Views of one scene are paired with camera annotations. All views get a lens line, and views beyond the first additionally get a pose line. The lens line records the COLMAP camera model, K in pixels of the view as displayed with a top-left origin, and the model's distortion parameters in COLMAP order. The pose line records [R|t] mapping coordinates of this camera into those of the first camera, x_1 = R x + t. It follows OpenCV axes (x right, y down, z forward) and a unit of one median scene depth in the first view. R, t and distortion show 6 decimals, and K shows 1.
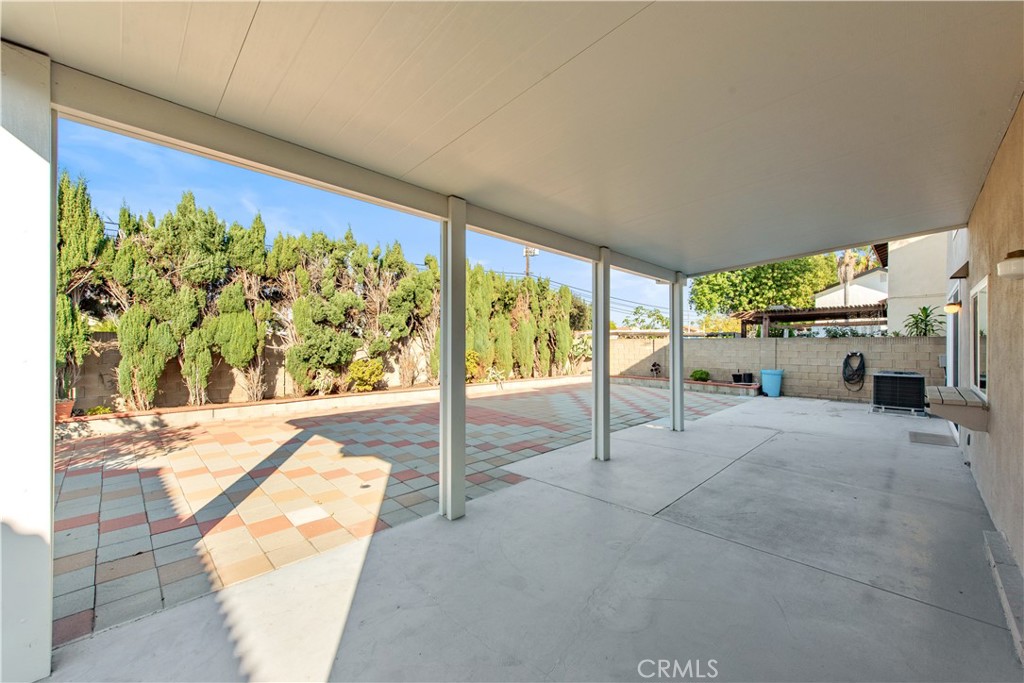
lens RADIAL K [[401.4, 0, 517.6], [0, 401.4, 340.2], [0, 0, 1]] dist [0.009566, -0.000170]
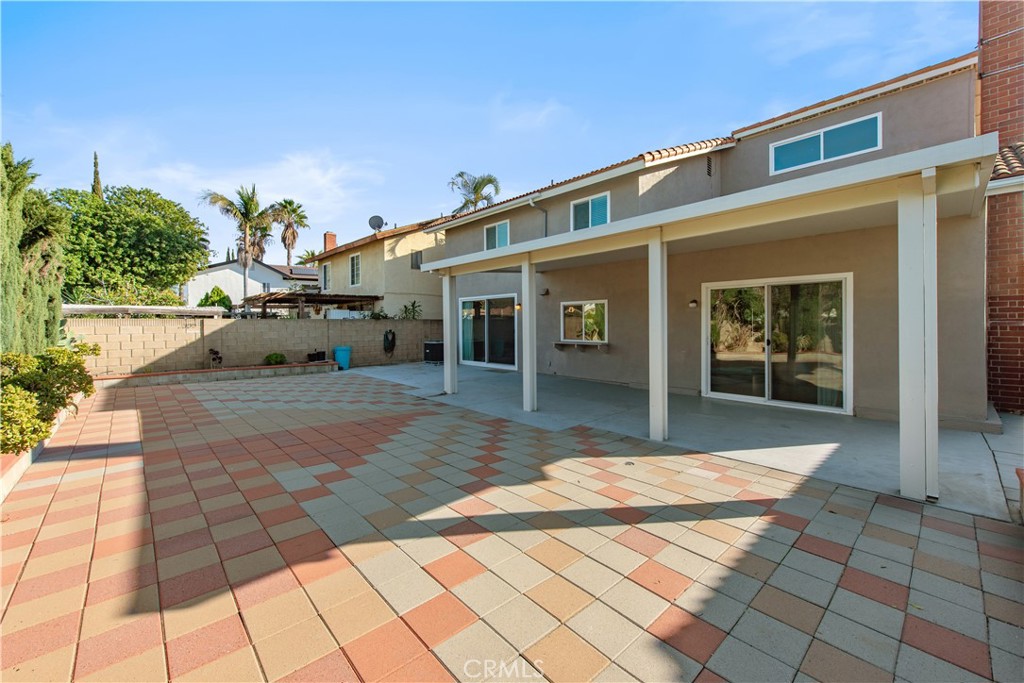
lens RADIAL K [[405.0, 0, 512.0], [0, 405.0, 341.5], [0, 0, 1]] dist [0.011590, -0.000098]
pose [[0.042640, -0.049849, 0.997846, -0.463767], [-0.003072, 0.998743, 0.050025, -0.001796], [-0.999086, -0.005199, 0.042434, 0.409681]]
